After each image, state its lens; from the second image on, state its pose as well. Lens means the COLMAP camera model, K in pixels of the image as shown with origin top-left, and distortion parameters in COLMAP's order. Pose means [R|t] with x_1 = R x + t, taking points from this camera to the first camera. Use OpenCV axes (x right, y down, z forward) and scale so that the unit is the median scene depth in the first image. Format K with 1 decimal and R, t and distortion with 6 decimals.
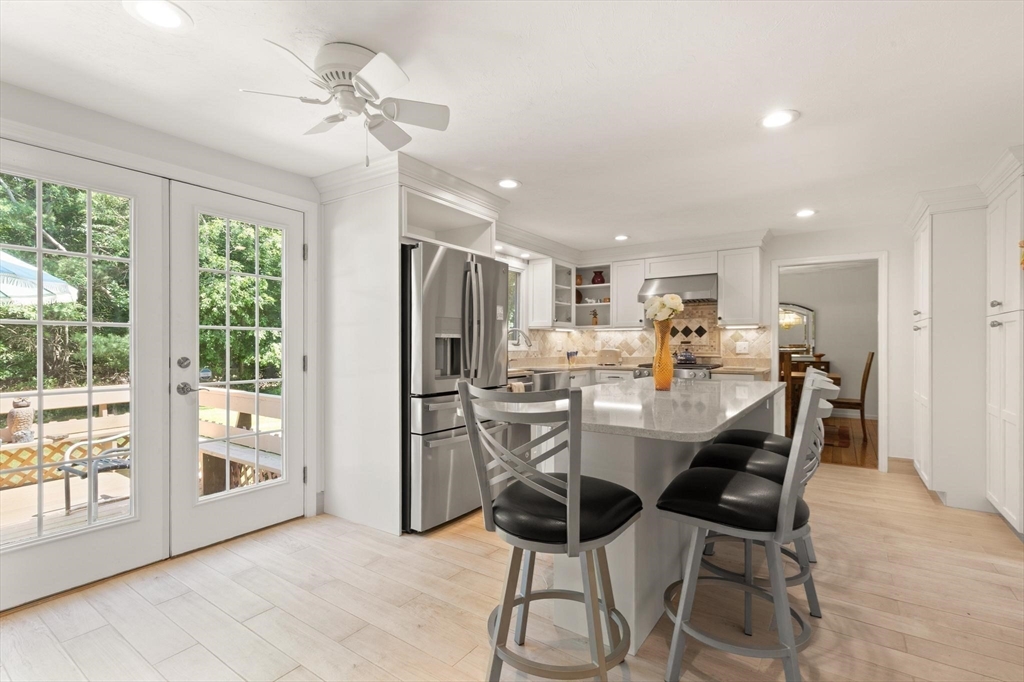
lens RADIAL K [[468.2, 0, 512.3], [0, 468.2, 342.6], [0, 0, 1]] dist [0.001025, 0.000083]
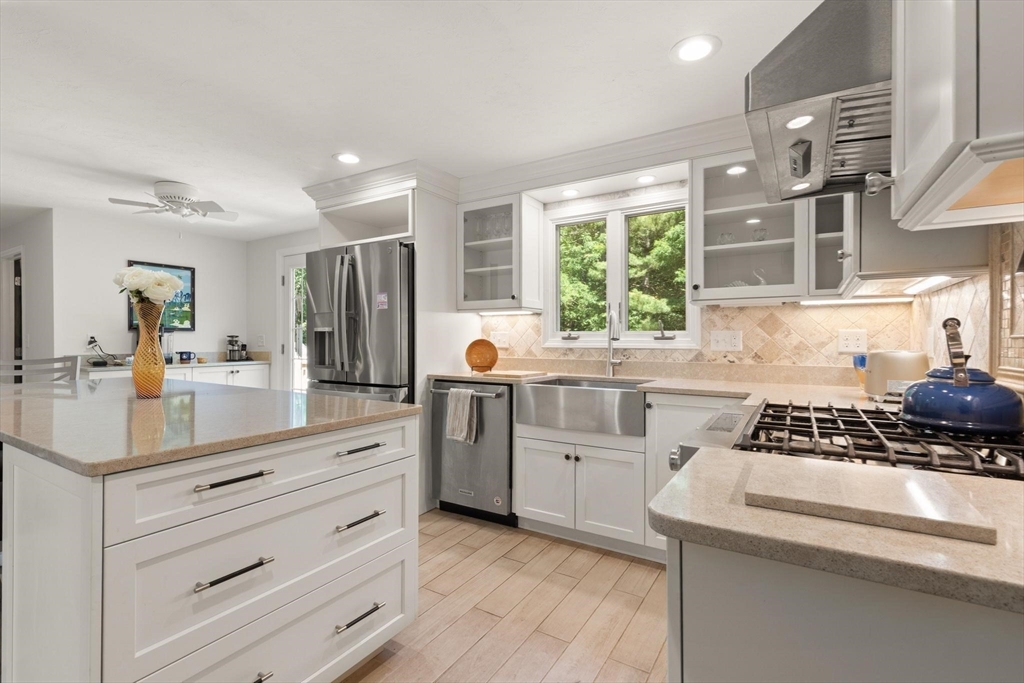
lens RADIAL K [[468.2, 0, 511.7], [0, 468.2, 340.3], [0, 0, 1]] dist [0.001025, 0.000083]
pose [[0.044716, 0.004884, -0.998988, 0.979479], [0.002067, 0.999985, 0.004982, 0.007030], [0.998998, -0.002287, 0.044705, 1.374268]]
